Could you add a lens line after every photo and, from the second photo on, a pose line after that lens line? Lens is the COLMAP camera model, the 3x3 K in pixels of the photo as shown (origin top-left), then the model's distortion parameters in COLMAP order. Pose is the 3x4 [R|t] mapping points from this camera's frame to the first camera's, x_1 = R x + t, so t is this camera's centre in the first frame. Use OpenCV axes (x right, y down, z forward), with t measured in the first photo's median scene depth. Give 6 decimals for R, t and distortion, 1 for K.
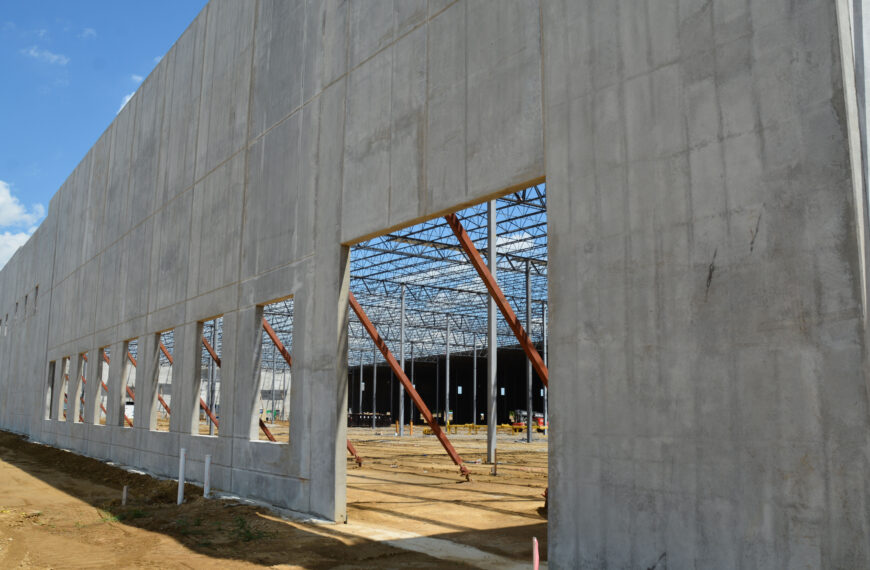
lens RADIAL K [[843.3, 0, 439.1], [0, 843.3, 284.7], [0, 0, 1]] dist [-0.134742, 0.159567]
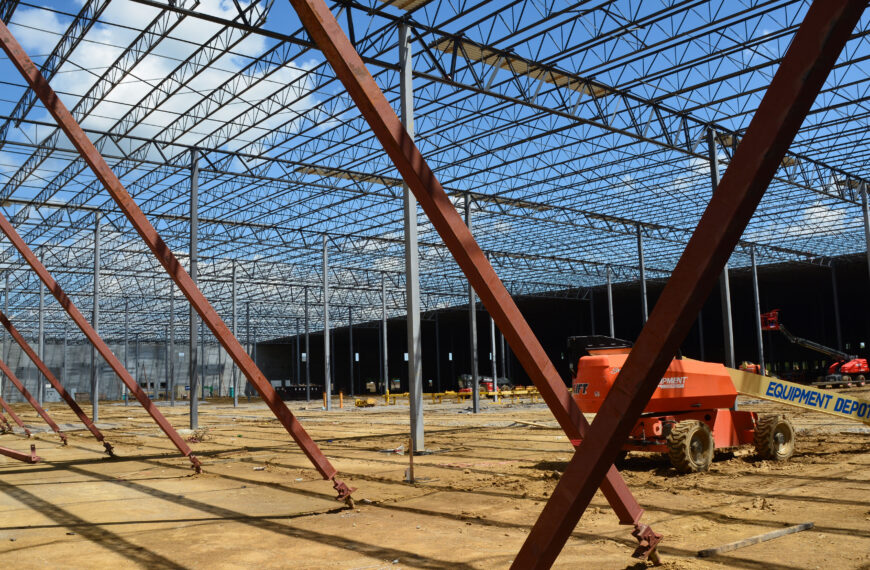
lens RADIAL K [[836.0, 0, 440.9], [0, 836.0, 289.0], [0, 0, 1]] dist [-0.142819, 0.184977]
pose [[0.997182, -0.038765, 0.064226, 0.020630], [0.036063, 0.998437, 0.042698, 0.025409], [-0.065781, -0.040261, 0.997022, 0.156379]]
